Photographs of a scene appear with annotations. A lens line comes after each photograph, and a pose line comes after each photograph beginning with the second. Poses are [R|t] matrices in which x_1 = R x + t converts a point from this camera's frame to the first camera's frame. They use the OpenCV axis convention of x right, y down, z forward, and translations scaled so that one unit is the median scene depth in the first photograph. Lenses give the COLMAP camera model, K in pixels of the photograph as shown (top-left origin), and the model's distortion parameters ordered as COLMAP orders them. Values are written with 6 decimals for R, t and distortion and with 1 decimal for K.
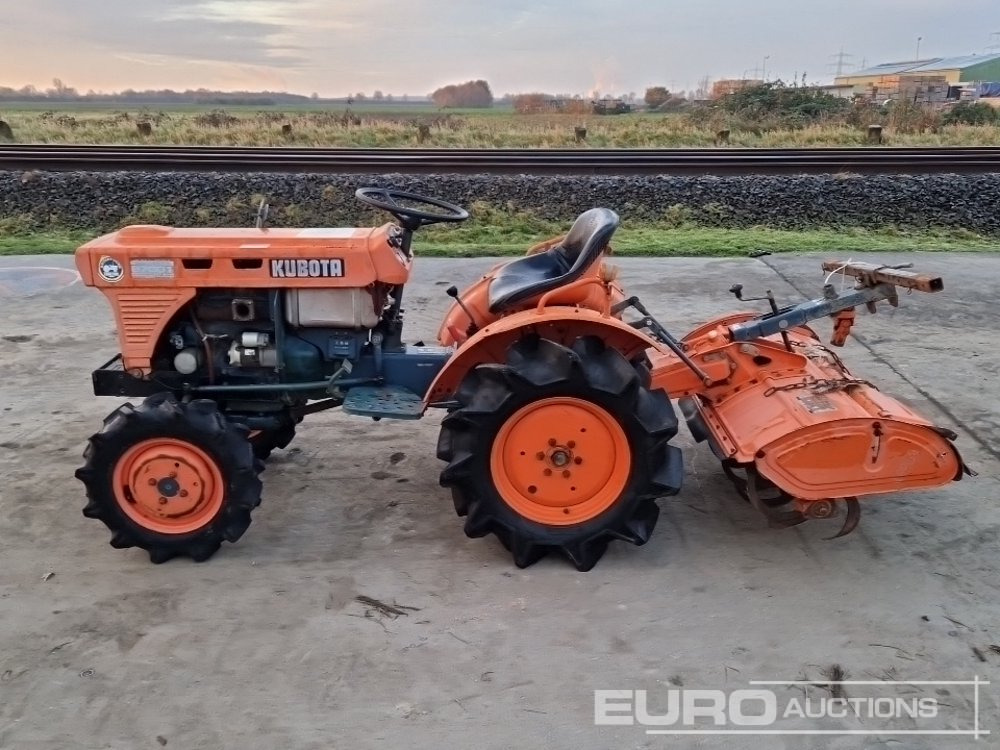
lens RADIAL K [[871.4, 0, 489.7], [0, 871.4, 375.8], [0, 0, 1]] dist [0.071764, -0.047324]
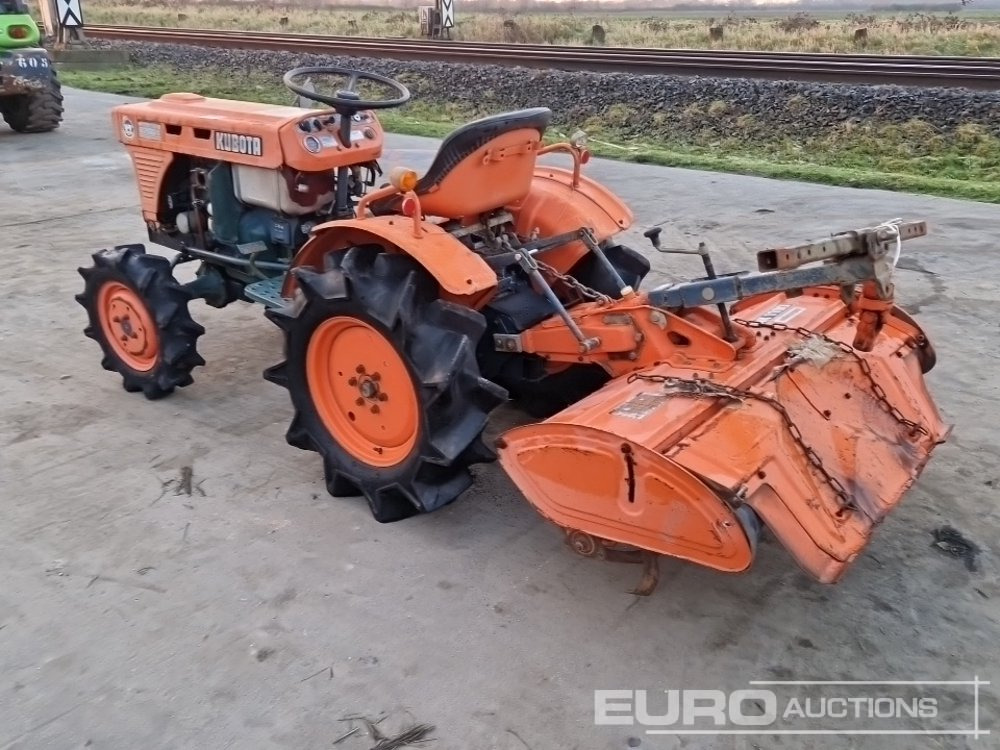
lens RADIAL K [[871.4, 0, 489.7], [0, 871.4, 375.8], [0, 0, 1]] dist [0.071764, -0.047324]
pose [[0.784170, 0.243548, -0.570756, 0.655602], [-0.189893, 0.969820, 0.152936, -0.073826], [0.590778, -0.011546, 0.806751, 0.353788]]
